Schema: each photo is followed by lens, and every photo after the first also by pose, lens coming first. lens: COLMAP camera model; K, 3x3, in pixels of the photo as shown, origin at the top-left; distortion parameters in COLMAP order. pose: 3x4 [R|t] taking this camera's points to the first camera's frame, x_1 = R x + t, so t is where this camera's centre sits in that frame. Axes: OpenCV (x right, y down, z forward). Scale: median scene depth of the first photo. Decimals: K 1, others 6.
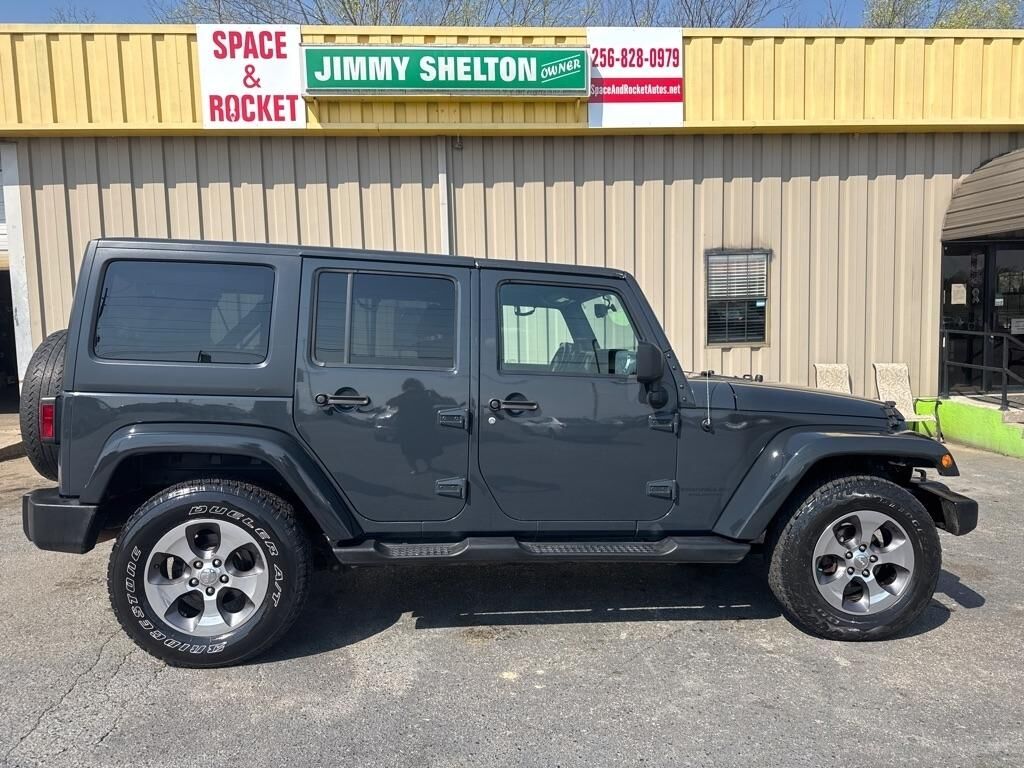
lens RADIAL K [[729.4, 0, 511.1], [0, 729.4, 380.4], [0, 0, 1]] dist [0.017548, -0.027836]
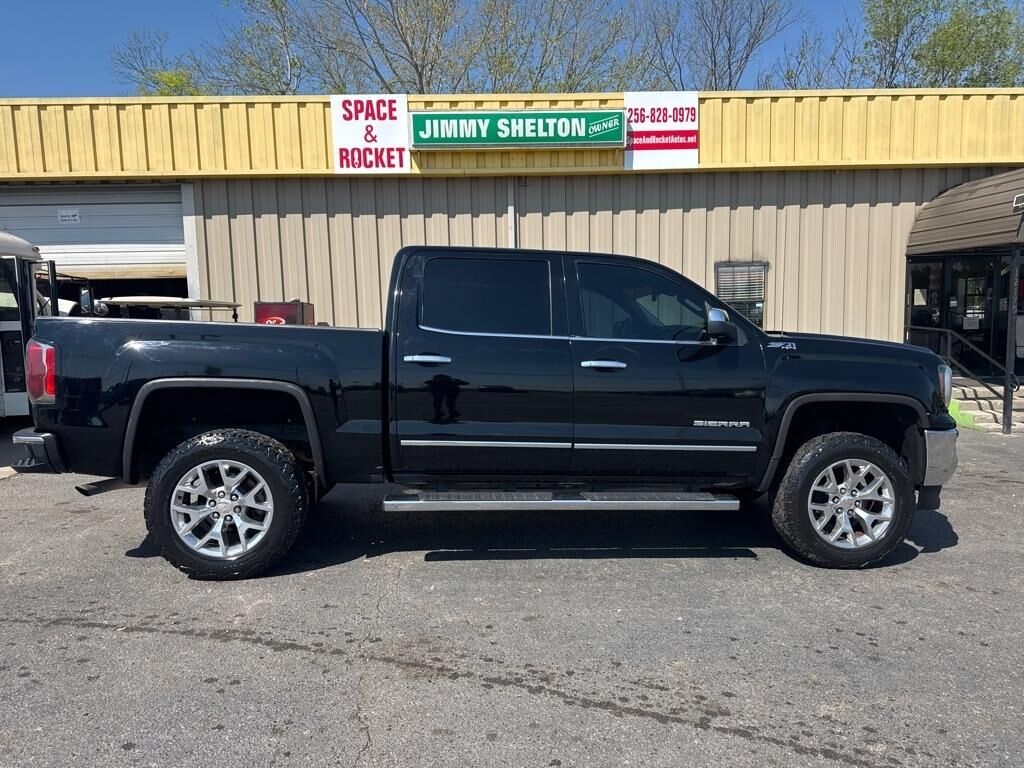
lens RADIAL K [[729.4, 0, 509.8], [0, 729.4, 381.9], [0, 0, 1]] dist [0.017548, -0.027836]
pose [[0.999122, 0.007042, -0.041294, -0.042468], [-0.006185, 0.999764, 0.020838, 0.005951], [0.041431, -0.020564, 0.998930, -0.319365]]
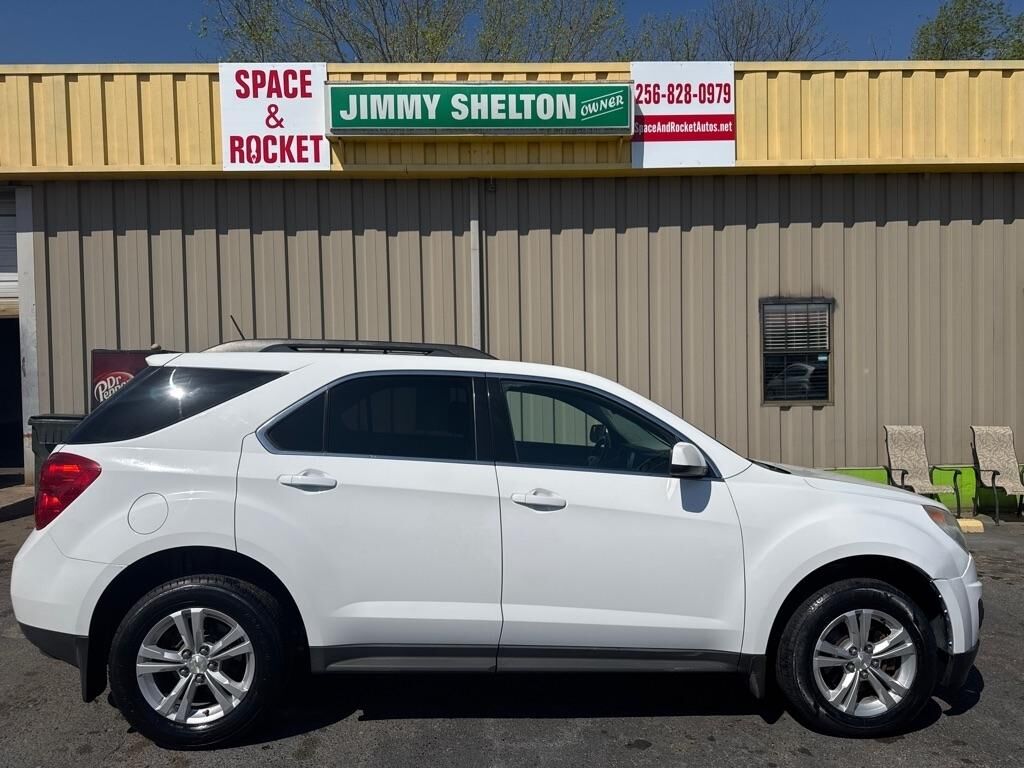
lens RADIAL K [[729.4, 0, 515.5], [0, 729.4, 381.2], [0, 0, 1]] dist [0.017548, -0.027836]
pose [[0.998898, 0.008194, -0.046218, 0.003566], [-0.010978, 0.998120, -0.060303, -0.019208], [0.045637, 0.060744, 0.997110, 0.088163]]
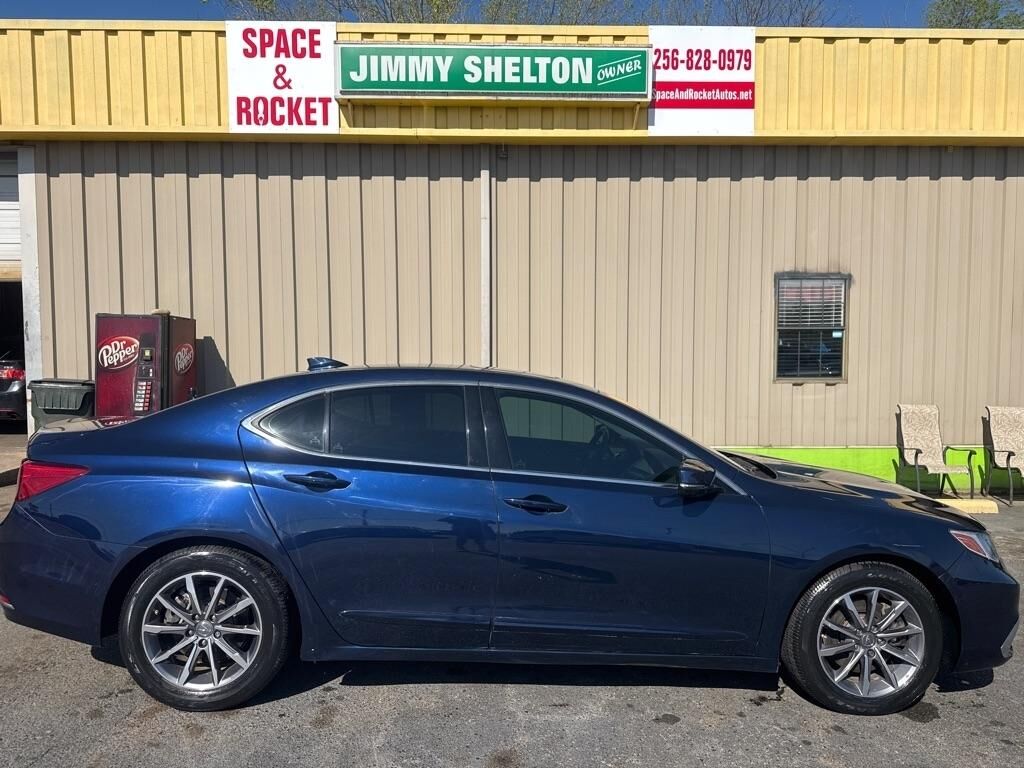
lens RADIAL K [[729.4, 0, 509.2], [0, 729.4, 378.9], [0, 0, 1]] dist [0.017548, -0.027836]
pose [[0.998381, 0.025426, -0.050879, -0.011890], [-0.027152, 0.999069, -0.033517, -0.011528], [0.049980, 0.034844, 0.998142, 0.103192]]
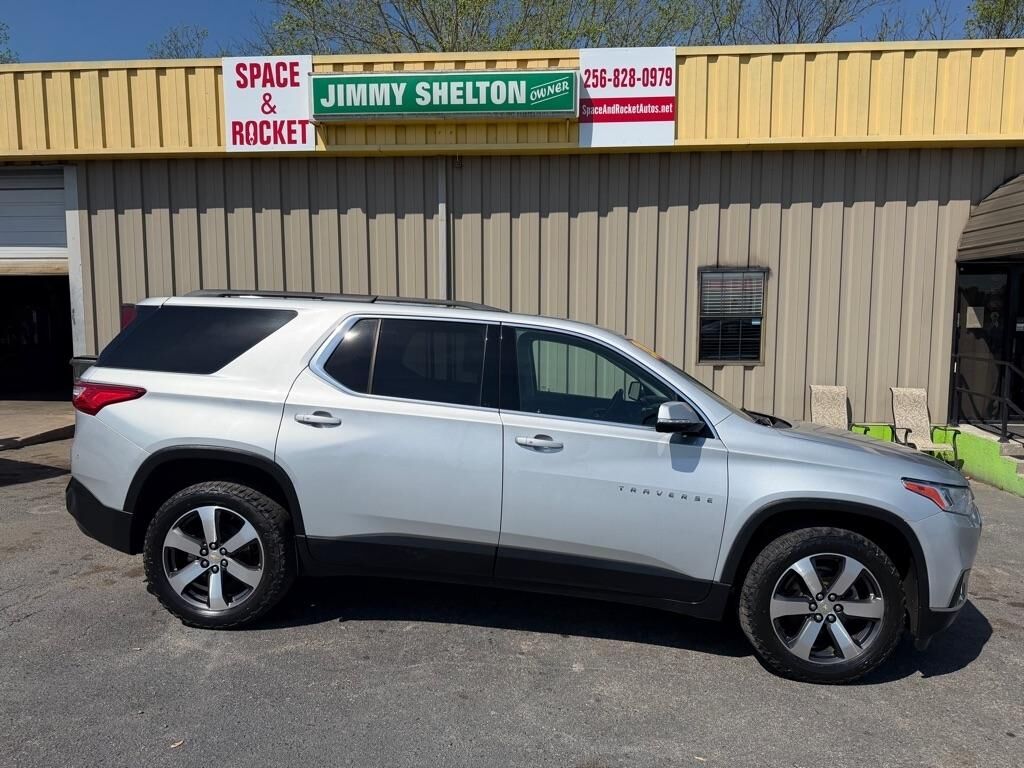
lens RADIAL K [[729.4, 0, 509.7], [0, 729.4, 389.9], [0, 0, 1]] dist [0.017548, -0.027836]
pose [[0.988063, 0.040761, -0.148560, 0.178945], [-0.039140, 0.999138, 0.013823, -0.015306], [0.148995, -0.007843, 0.988807, -0.034243]]
